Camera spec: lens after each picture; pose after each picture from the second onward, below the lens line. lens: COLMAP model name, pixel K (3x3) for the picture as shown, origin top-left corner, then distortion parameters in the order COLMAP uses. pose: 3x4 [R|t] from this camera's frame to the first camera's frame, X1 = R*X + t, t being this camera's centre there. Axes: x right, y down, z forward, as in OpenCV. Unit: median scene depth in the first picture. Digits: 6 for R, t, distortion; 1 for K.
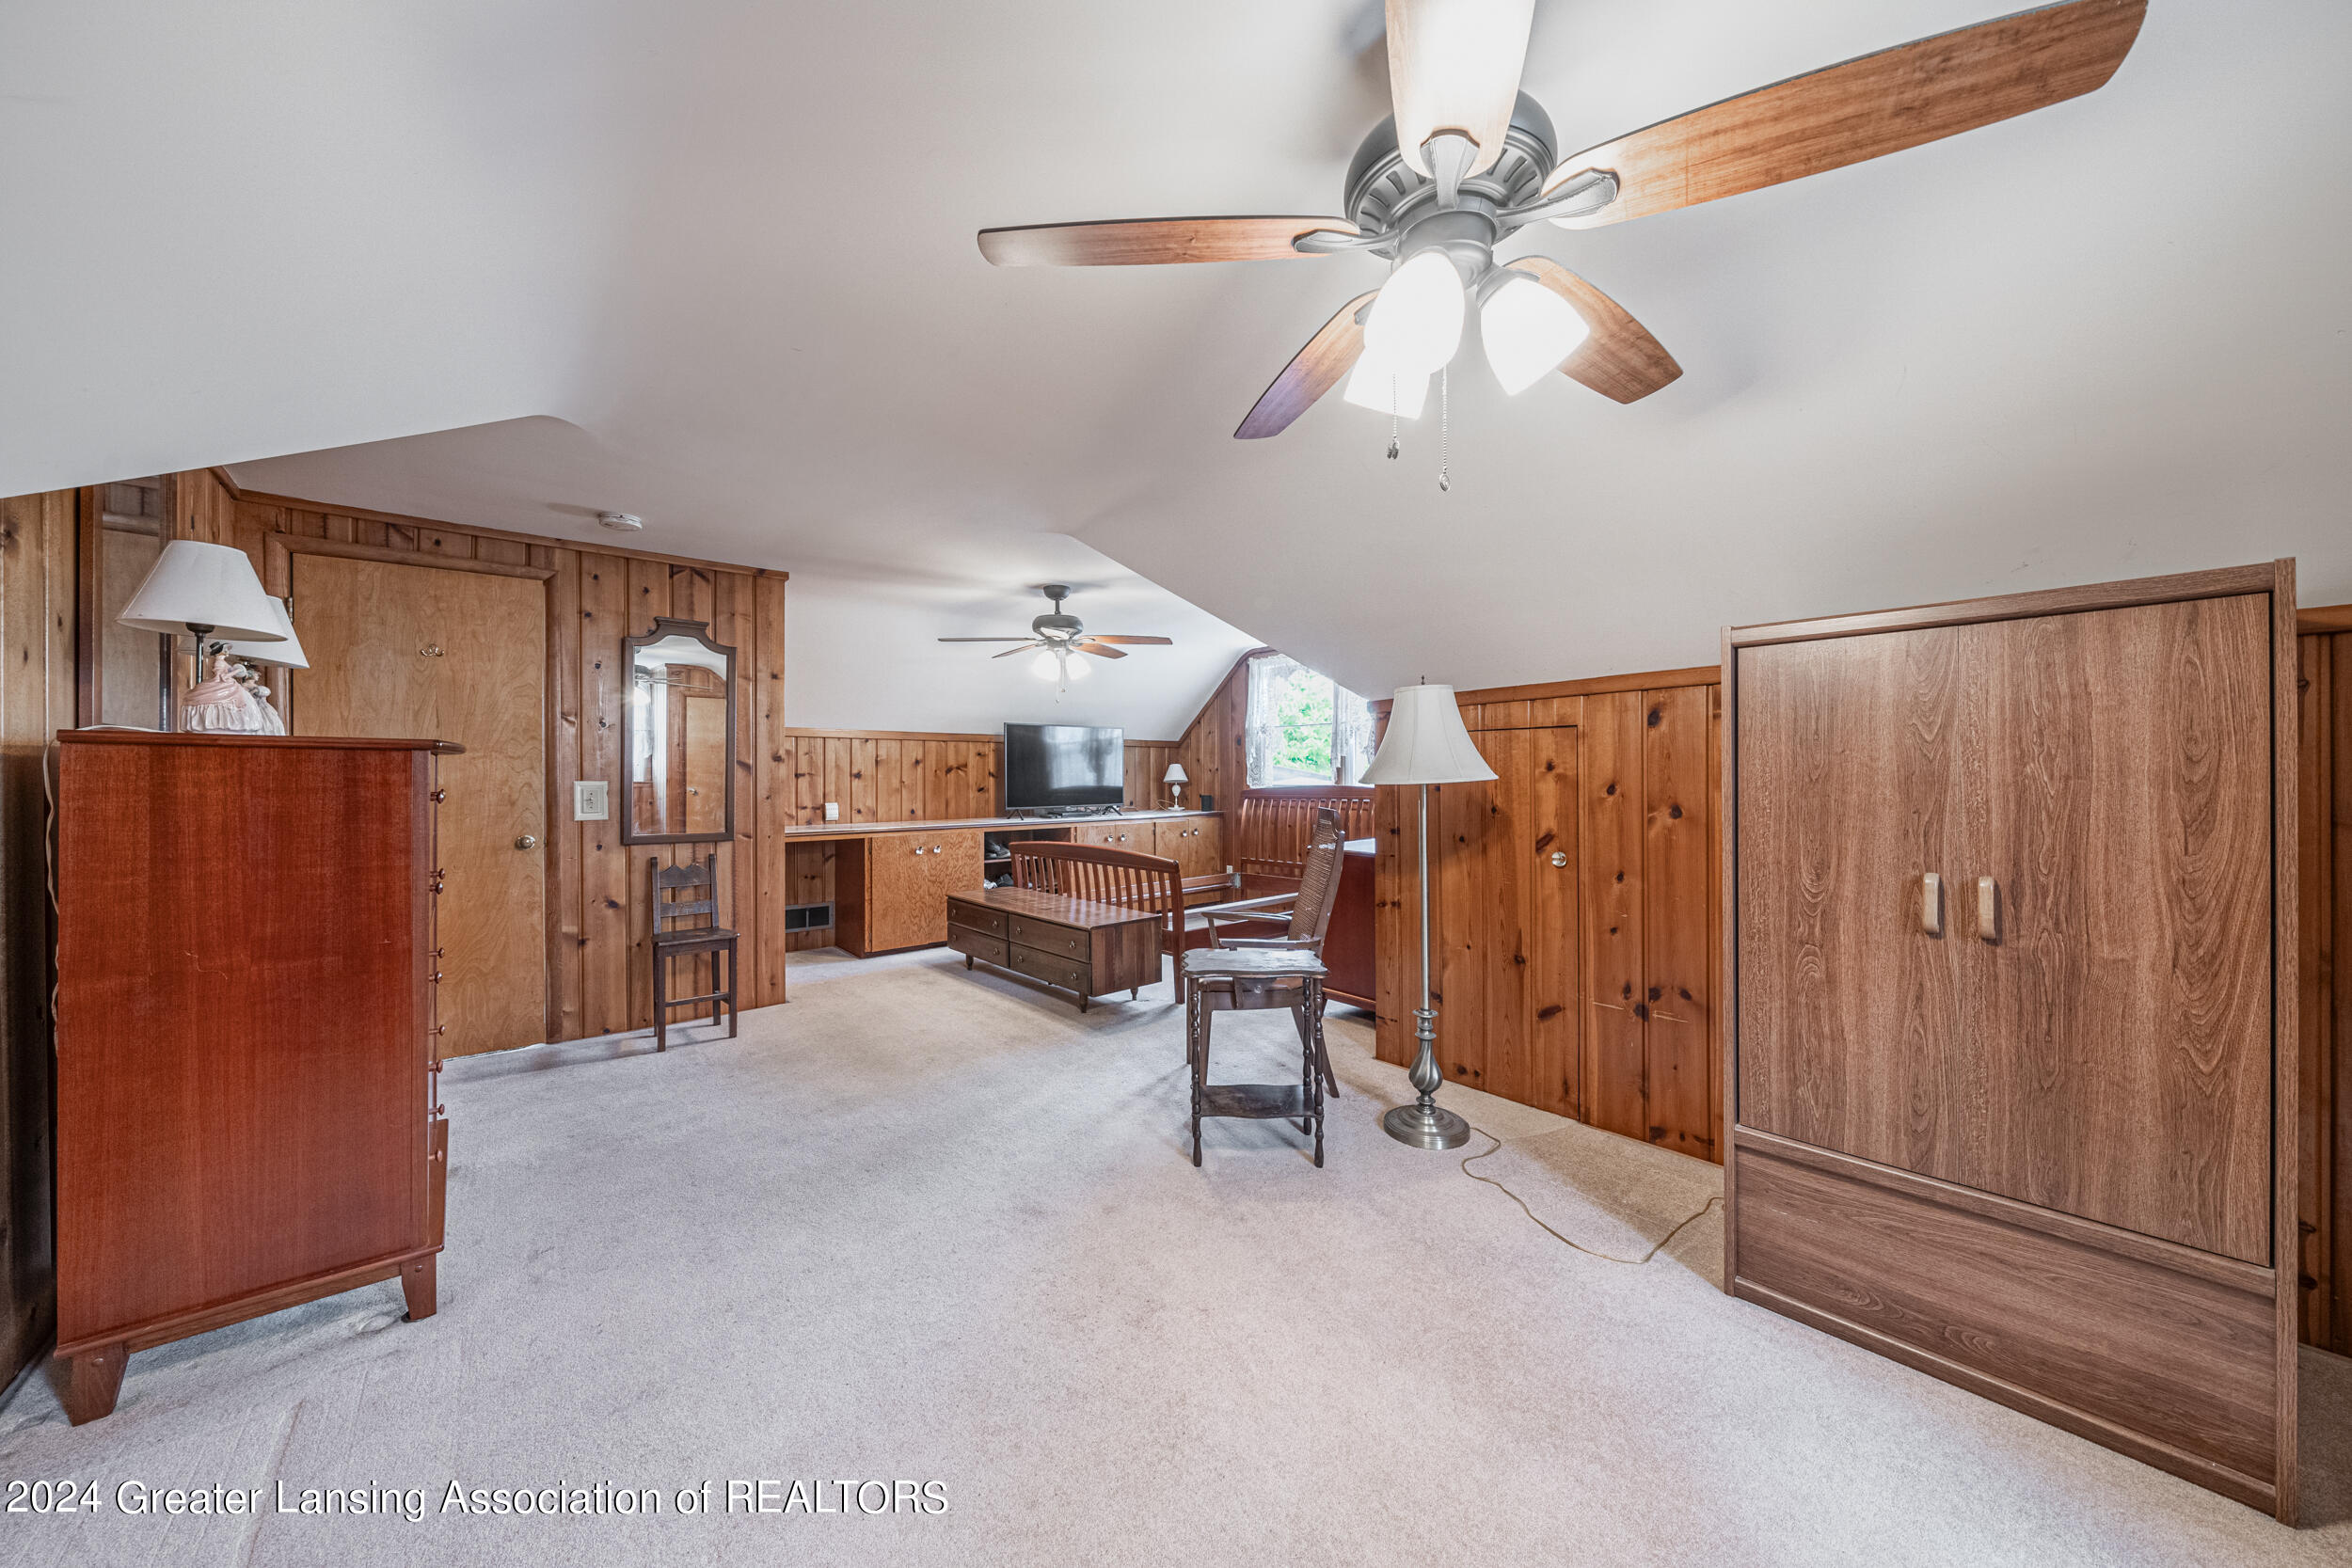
lens RADIAL K [[816.5, 0, 1168.9], [0, 816.5, 795.6], [0, 0, 1]] dist [-0.009483, -0.000070]
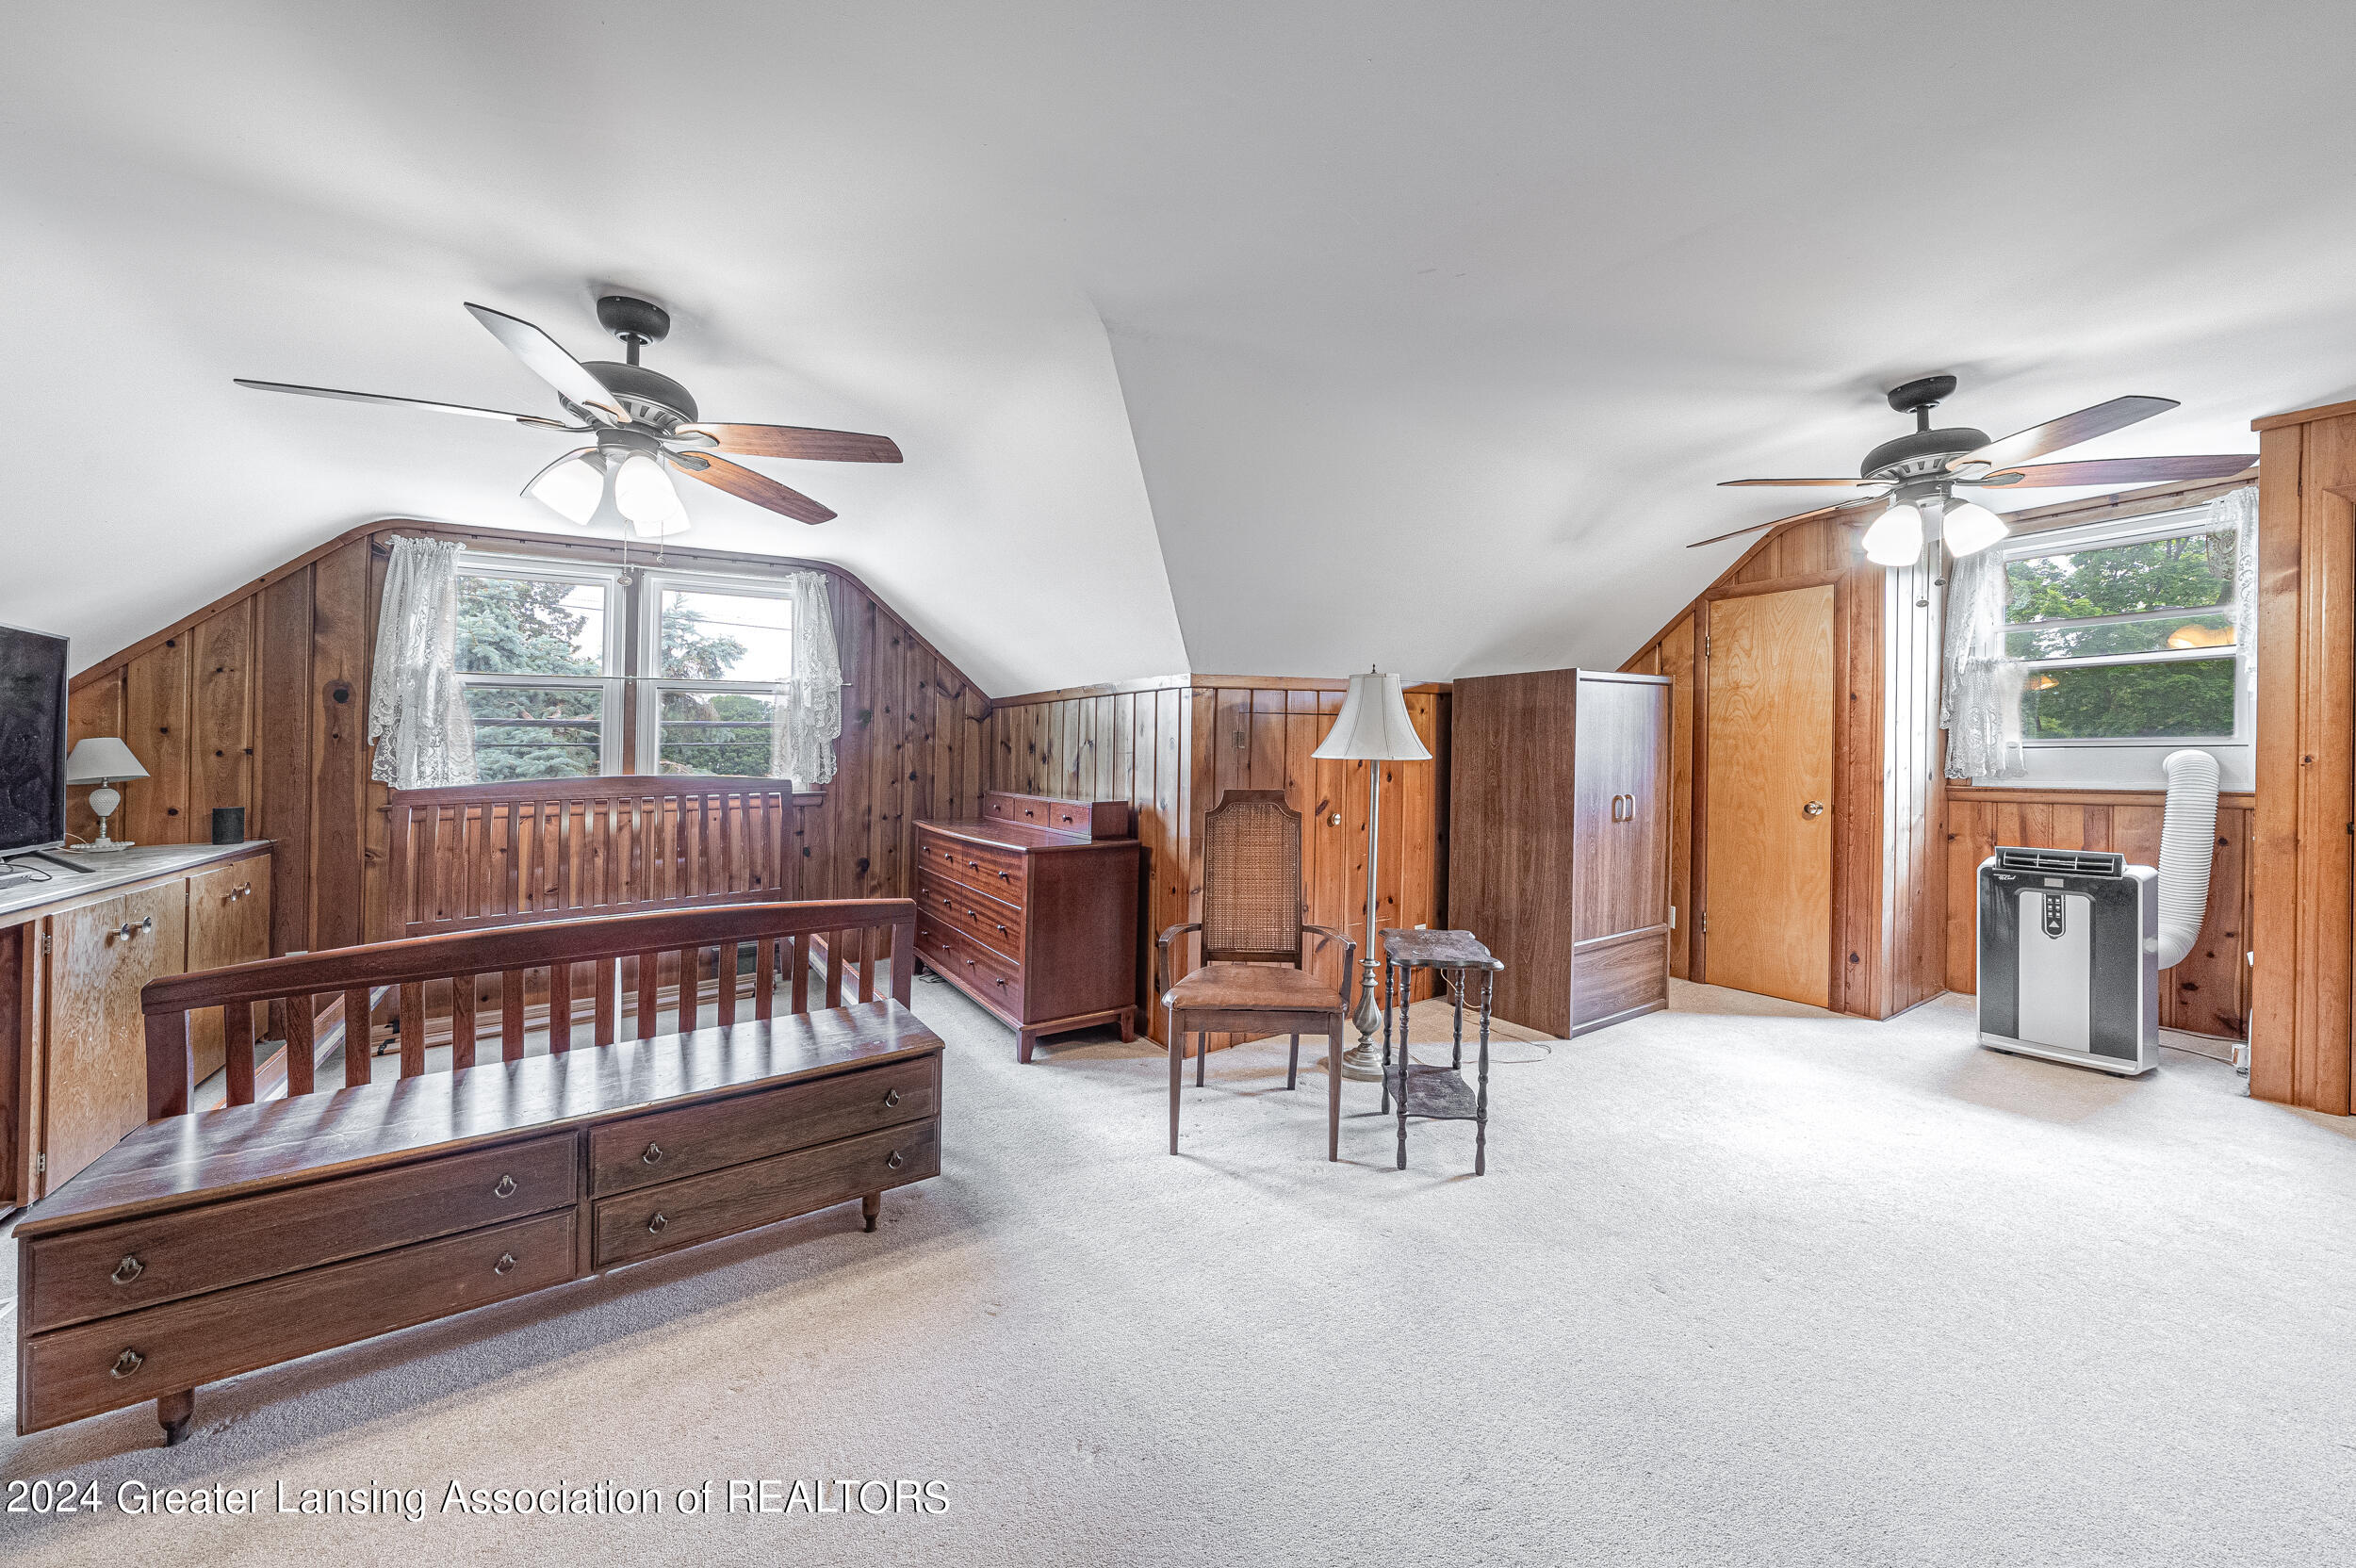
lens RADIAL K [[817.9, 0, 1170.9], [0, 817.9, 795.6], [0, 0, 1]] dist [-0.009483, -0.000070]
pose [[0.143303, -0.042676, 0.988758, -0.557520], [0.034122, 0.998689, 0.038159, -0.011832], [-0.989090, 0.028270, 0.144571, 0.737070]]
